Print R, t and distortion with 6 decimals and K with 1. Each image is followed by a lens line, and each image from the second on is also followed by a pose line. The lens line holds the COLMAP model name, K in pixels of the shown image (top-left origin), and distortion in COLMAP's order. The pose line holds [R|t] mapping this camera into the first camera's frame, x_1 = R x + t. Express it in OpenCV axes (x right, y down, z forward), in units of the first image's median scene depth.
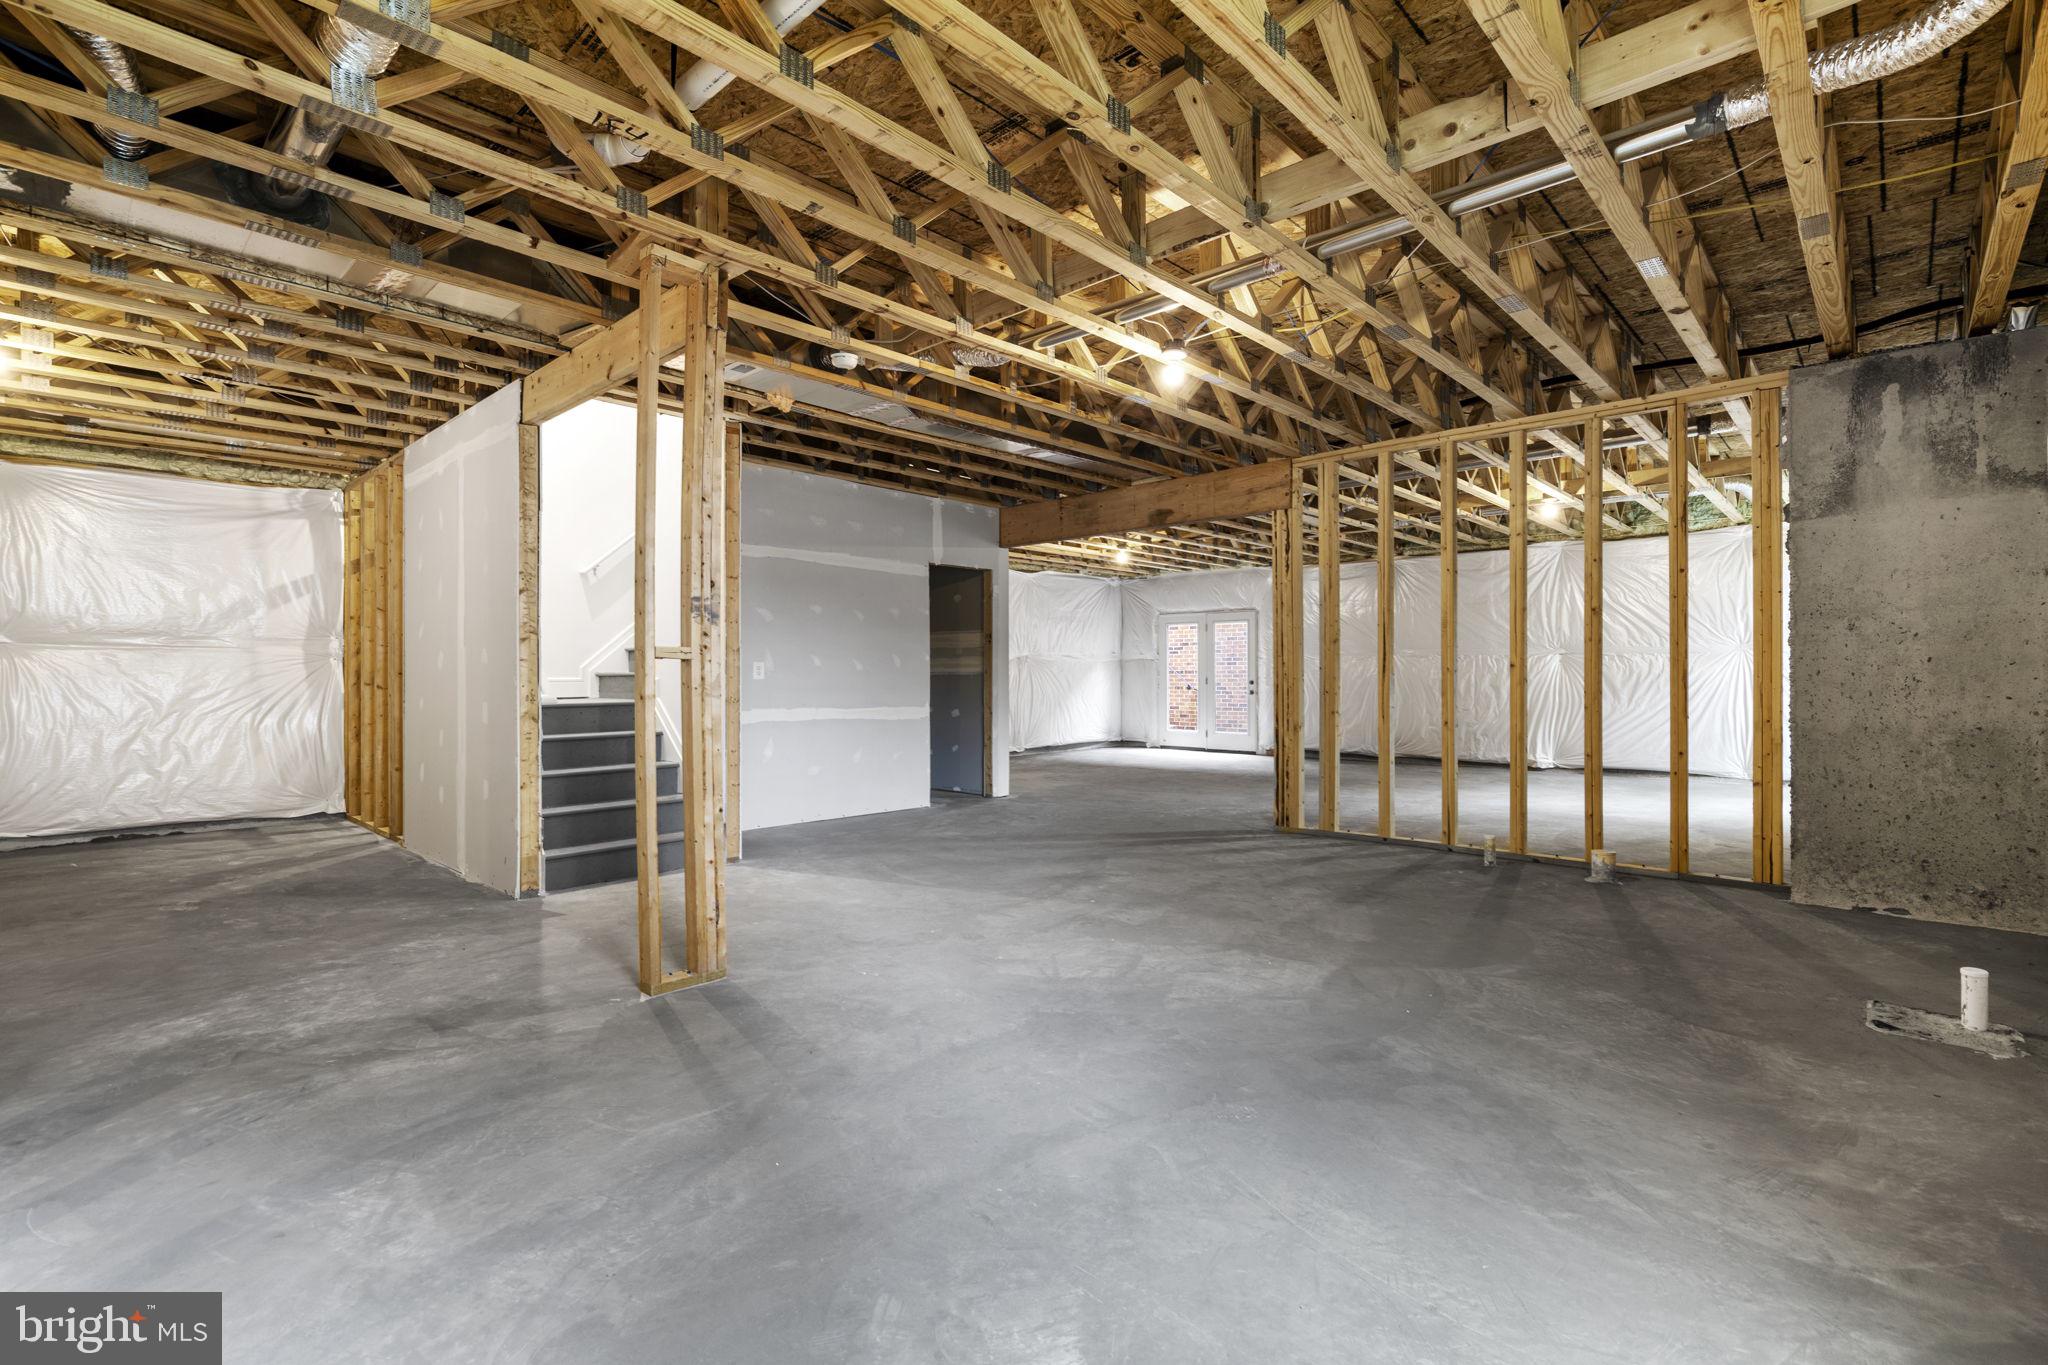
lens RADIAL K [[943.3, 0, 1025.6], [0, 943.3, 680.8], [0, 0, 1]] dist [-0.001190, -0.000085]
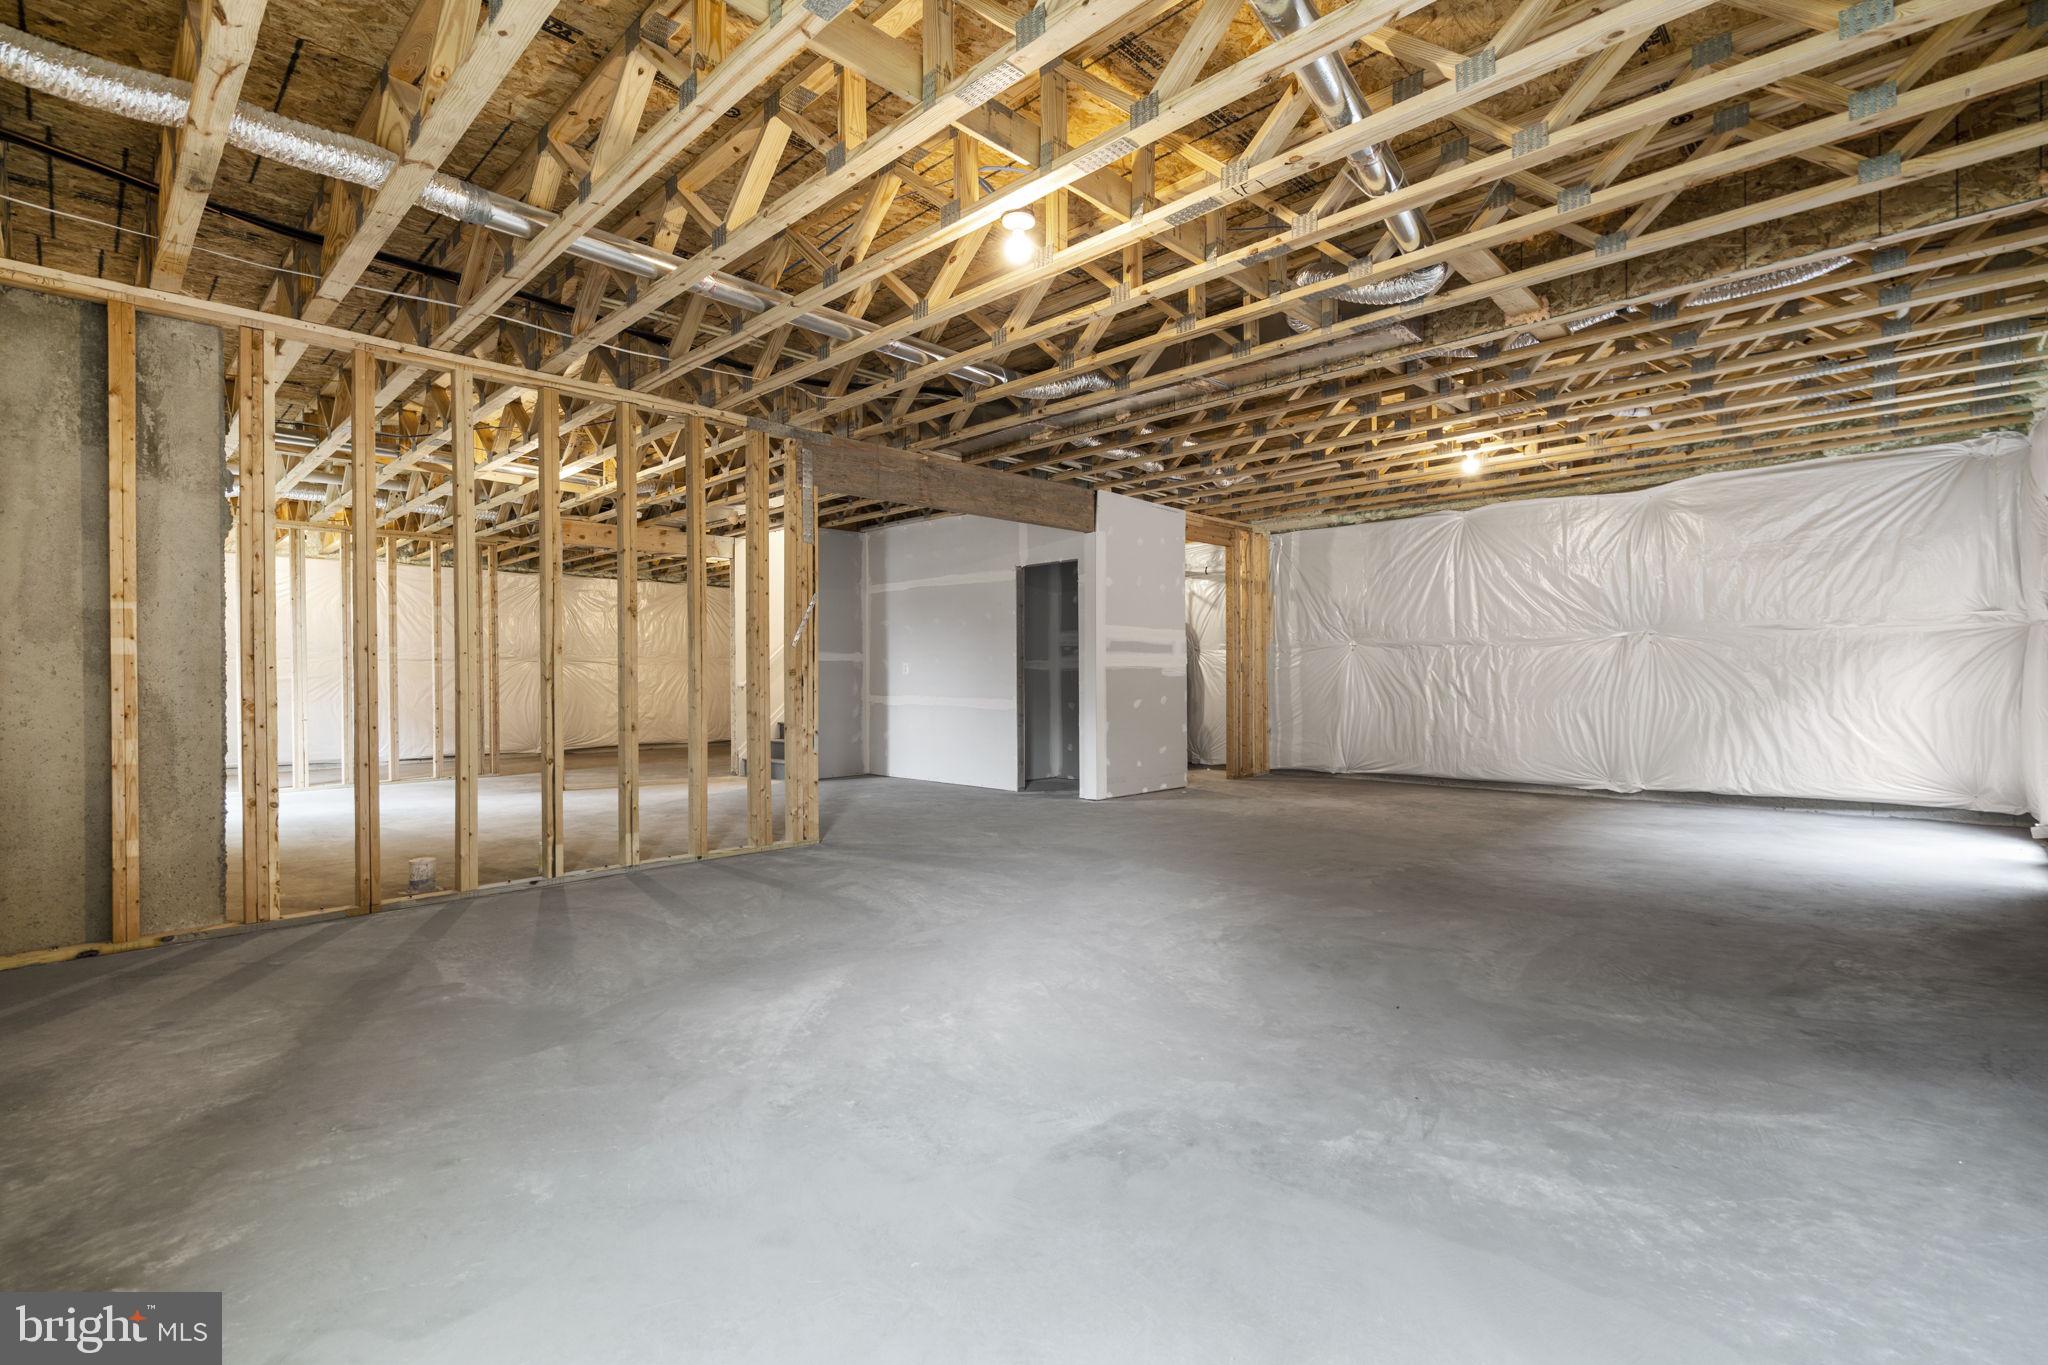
lens RADIAL K [[943.3, 0, 1025.7], [0, 943.3, 680.0], [0, 0, 1]] dist [-0.001190, -0.000085]
pose [[-0.012994, 0.004610, -0.999905, 0.984198], [0.002445, 0.999987, 0.004579, 0.000231], [0.999913, -0.002385, -0.013005, 1.024575]]
